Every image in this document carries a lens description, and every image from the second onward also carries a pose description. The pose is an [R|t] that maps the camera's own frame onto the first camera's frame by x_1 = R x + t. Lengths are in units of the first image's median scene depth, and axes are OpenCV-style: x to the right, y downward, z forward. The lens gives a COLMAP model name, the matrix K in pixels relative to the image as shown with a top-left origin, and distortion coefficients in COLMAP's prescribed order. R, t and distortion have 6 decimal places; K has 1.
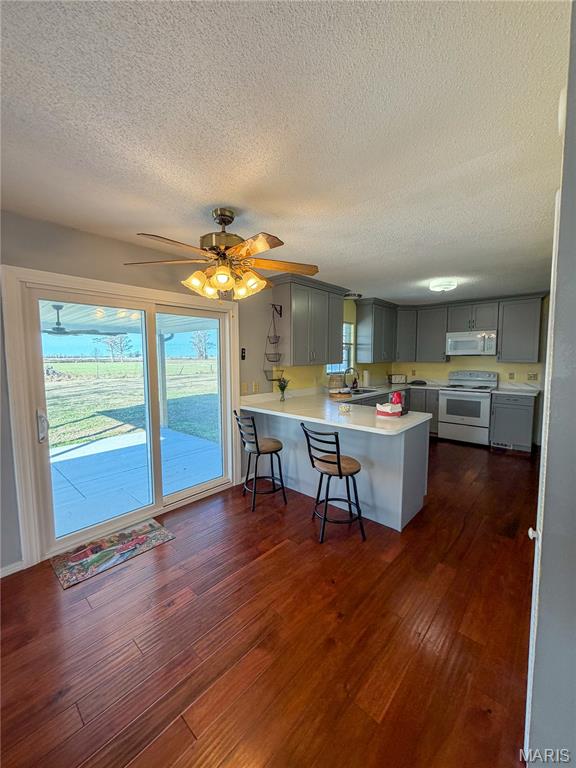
lens RADIAL K [[306.7, 0, 288.0], [0, 306.7, 384.0], [0, 0, 1]] dist [0.000473, -0.000103]
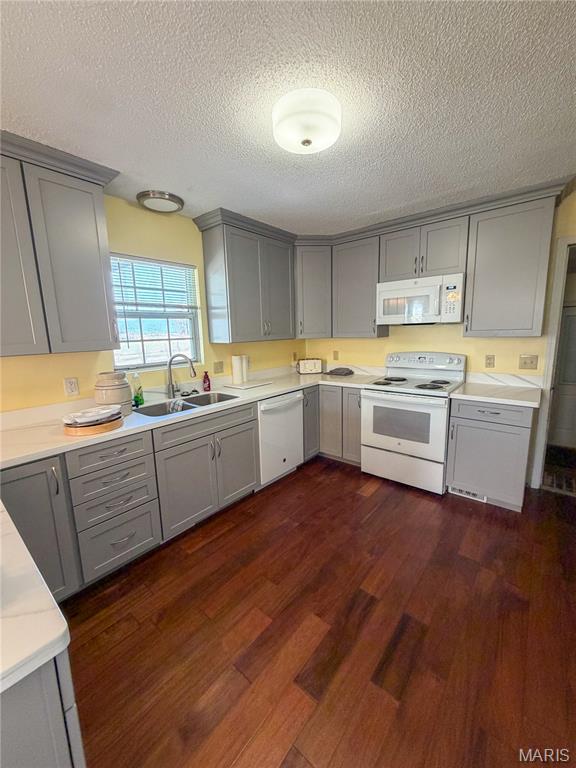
lens RADIAL K [[306.7, 0, 288.0], [0, 306.7, 384.0], [0, 0, 1]] dist [0.000473, -0.000103]
pose [[0.998988, -0.028146, 0.035079, 0.347546], [0.025042, 0.995981, 0.085996, -0.040968], [-0.037359, -0.085031, 0.995678, 0.464632]]
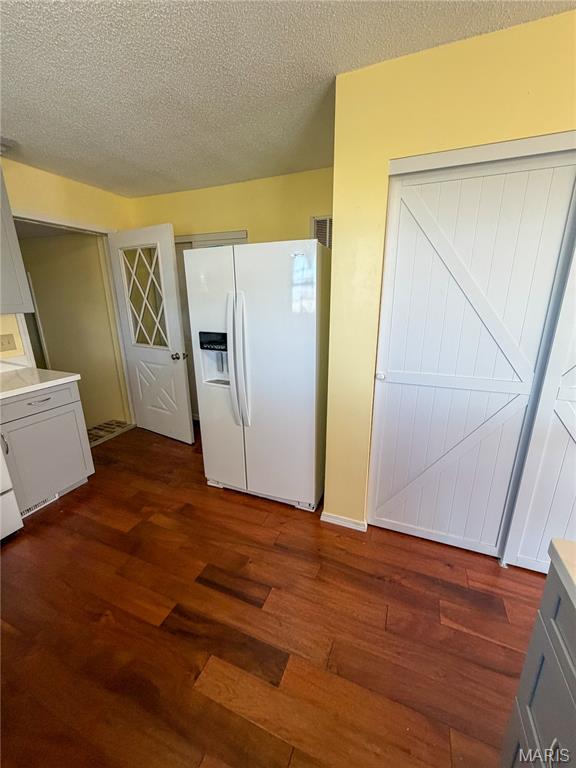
lens RADIAL K [[306.7, 0, 288.0], [0, 306.7, 384.0], [0, 0, 1]] dist [0.000473, -0.000103]
pose [[-0.338897, -0.248249, 0.907481, 0.204609], [0.088403, 0.951890, 0.293412, -0.060916], [-0.936661, 0.179660, -0.300647, 0.704415]]
